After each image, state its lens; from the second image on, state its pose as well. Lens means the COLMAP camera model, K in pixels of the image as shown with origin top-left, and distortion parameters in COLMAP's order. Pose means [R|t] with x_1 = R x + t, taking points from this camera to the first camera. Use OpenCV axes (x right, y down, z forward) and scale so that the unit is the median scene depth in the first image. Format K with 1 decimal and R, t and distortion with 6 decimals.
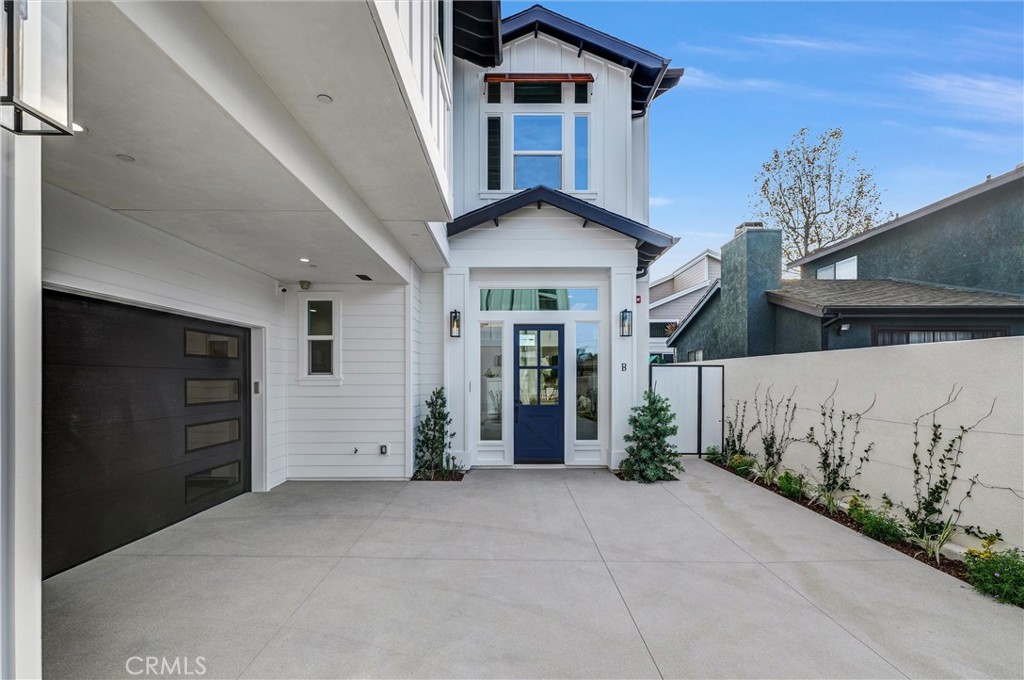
lens RADIAL K [[448.4, 0, 514.6], [0, 448.4, 368.4], [0, 0, 1]] dist [-0.000084, 0.000009]
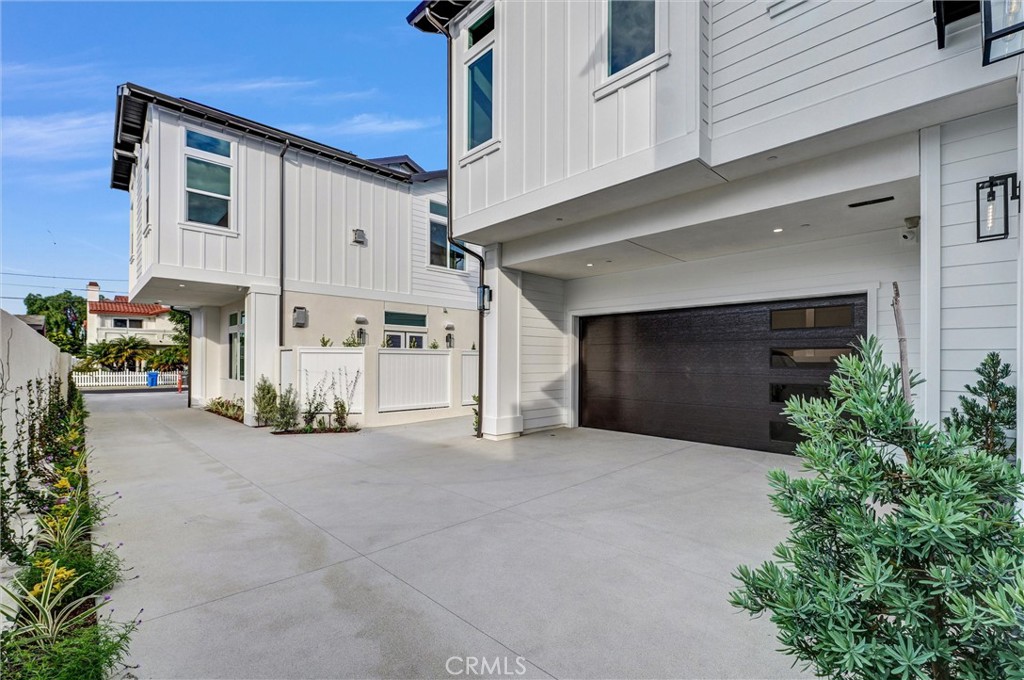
lens RADIAL K [[448.4, 0, 514.6], [0, 448.4, 368.4], [0, 0, 1]] dist [-0.000084, 0.000009]
pose [[-0.728942, 0.006150, -0.684548, 0.876684], [0.005624, 0.999980, 0.002995, 0.088151], [0.684552, -0.001667, -0.728962, 1.731998]]
